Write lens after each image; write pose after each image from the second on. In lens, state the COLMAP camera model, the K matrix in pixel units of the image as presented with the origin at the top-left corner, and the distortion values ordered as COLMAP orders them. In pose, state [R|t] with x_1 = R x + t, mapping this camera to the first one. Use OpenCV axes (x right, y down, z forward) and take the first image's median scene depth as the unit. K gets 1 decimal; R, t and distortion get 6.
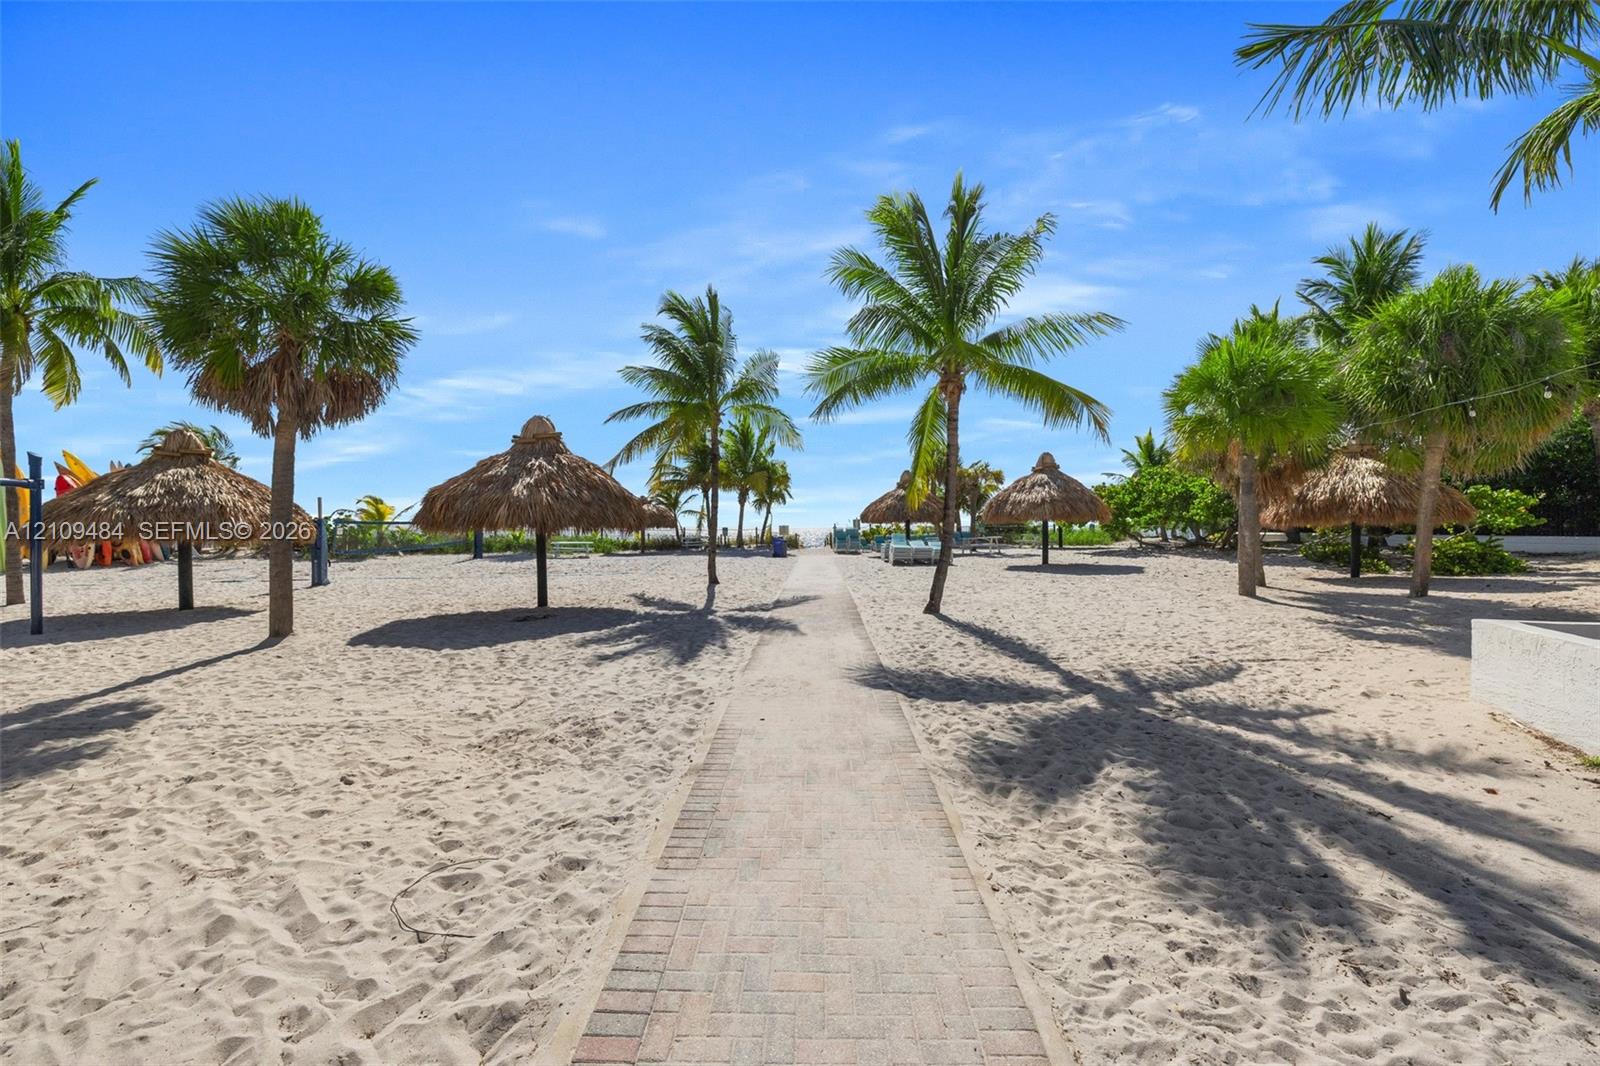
lens RADIAL K [[668.0, 0, 798.9], [0, 668.0, 527.1], [0, 0, 1]] dist [0.004401, 0.000257]
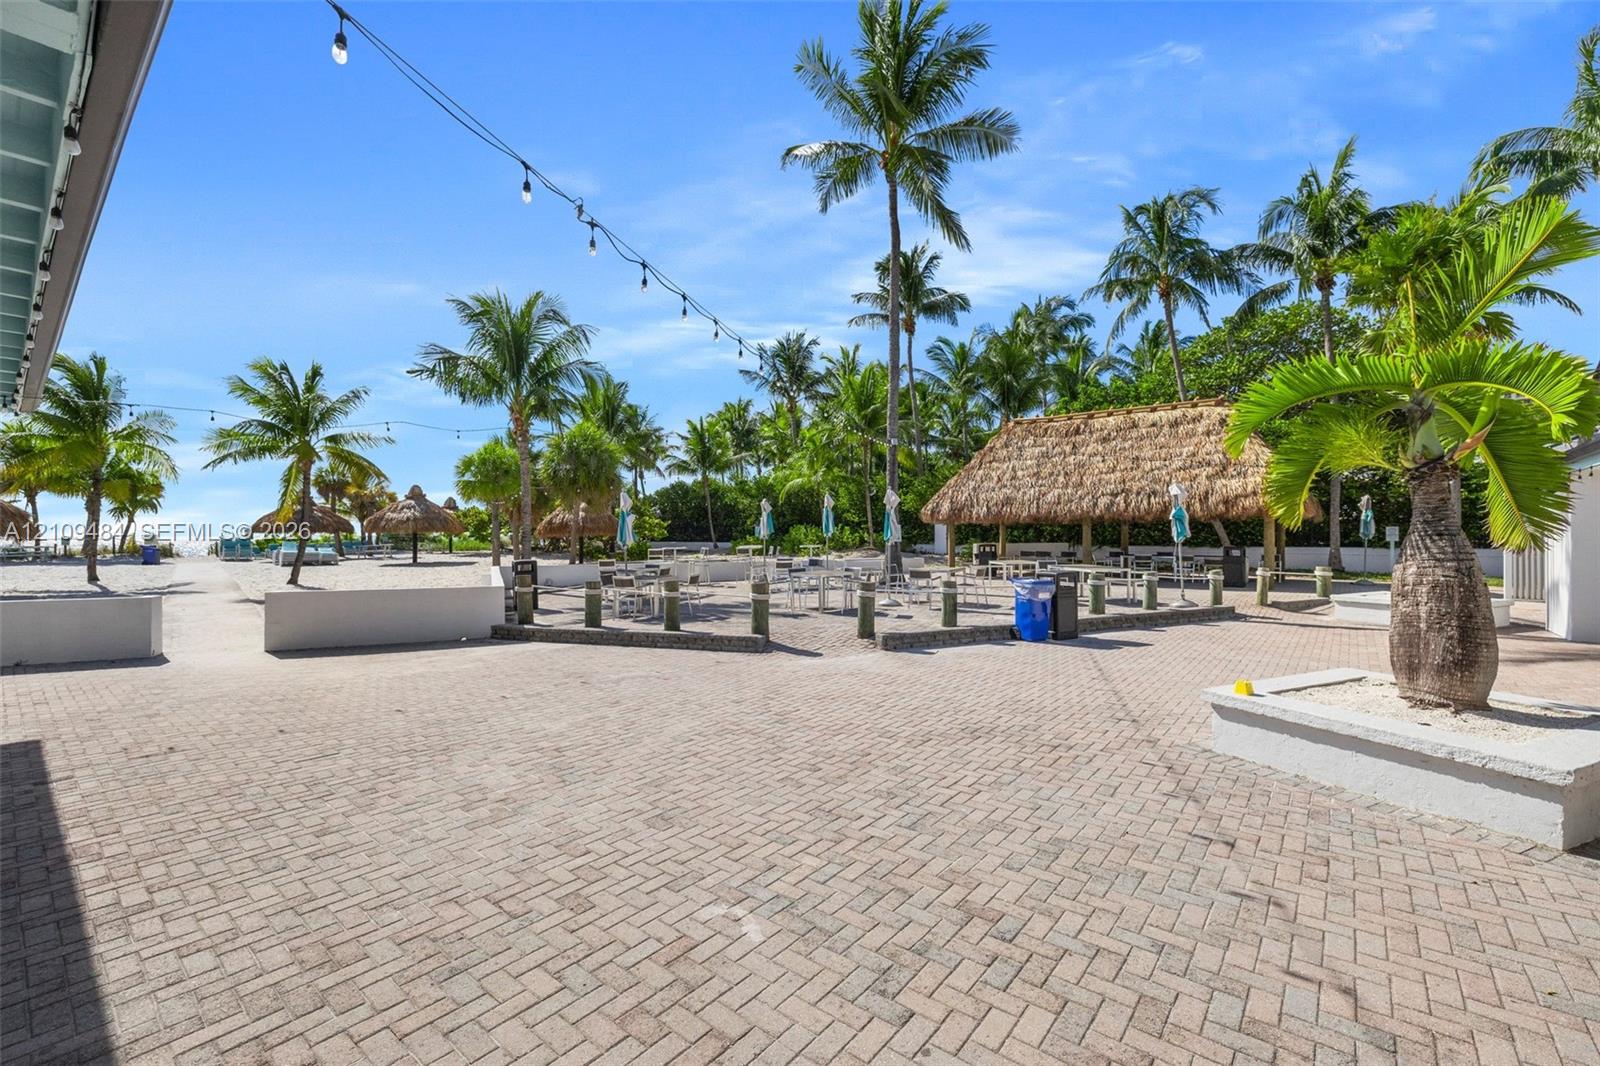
lens RADIAL K [[668.0, 0, 798.9], [0, 668.0, 527.1], [0, 0, 1]] dist [0.004401, 0.000257]
pose [[0.721669, 0.011415, 0.692144, -0.025884], [-0.001405, 0.999886, -0.015025, -0.000196], [-0.692237, 0.009870, 0.721603, -0.467893]]
